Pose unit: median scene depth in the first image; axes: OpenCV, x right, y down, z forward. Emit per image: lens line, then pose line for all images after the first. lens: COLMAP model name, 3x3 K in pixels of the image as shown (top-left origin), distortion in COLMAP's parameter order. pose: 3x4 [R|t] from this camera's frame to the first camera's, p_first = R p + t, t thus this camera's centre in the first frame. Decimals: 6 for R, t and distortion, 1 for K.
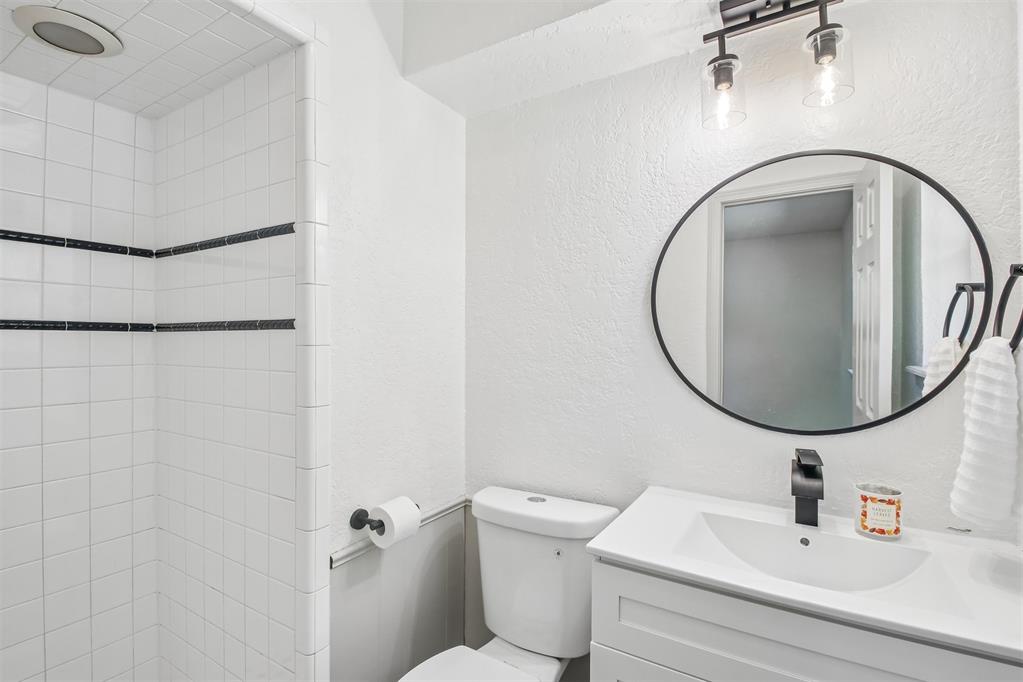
lens RADIAL K [[486.3, 0, 512.9], [0, 486.3, 338.5], [0, 0, 1]] dist [-0.019323, -0.000438]
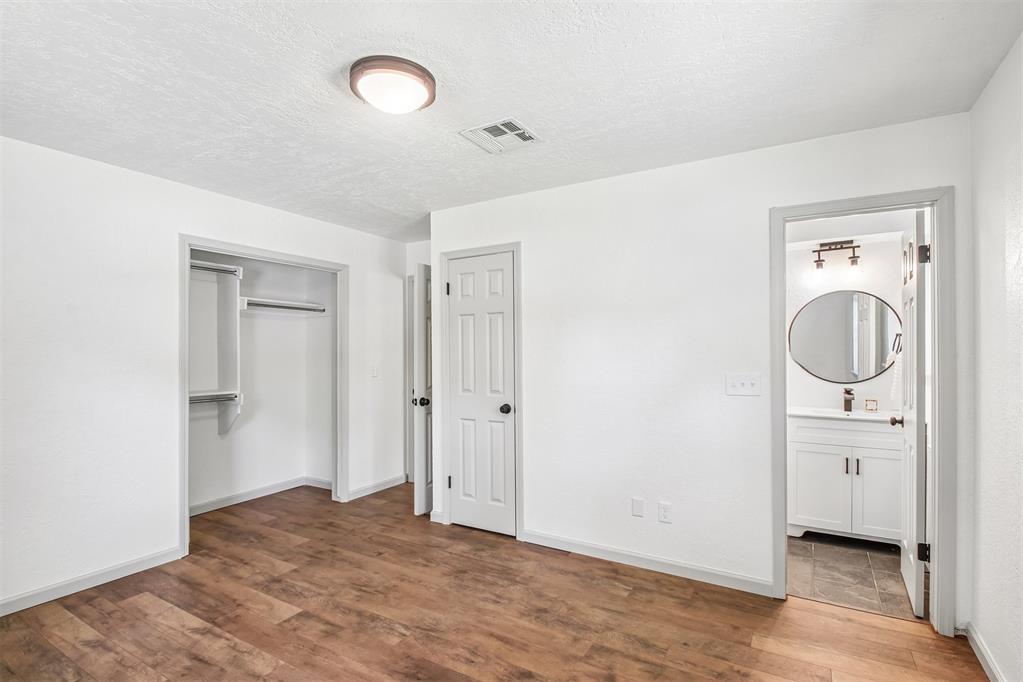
lens RADIAL K [[486.3, 0, 507.9], [0, 486.3, 345.2], [0, 0, 1]] dist [-0.019323, -0.000438]
pose [[0.999913, -0.002774, 0.012869, -1.651050], [0.002808, 0.999993, -0.002633, -0.043650], [-0.012862, 0.002669, 0.999914, -2.115727]]
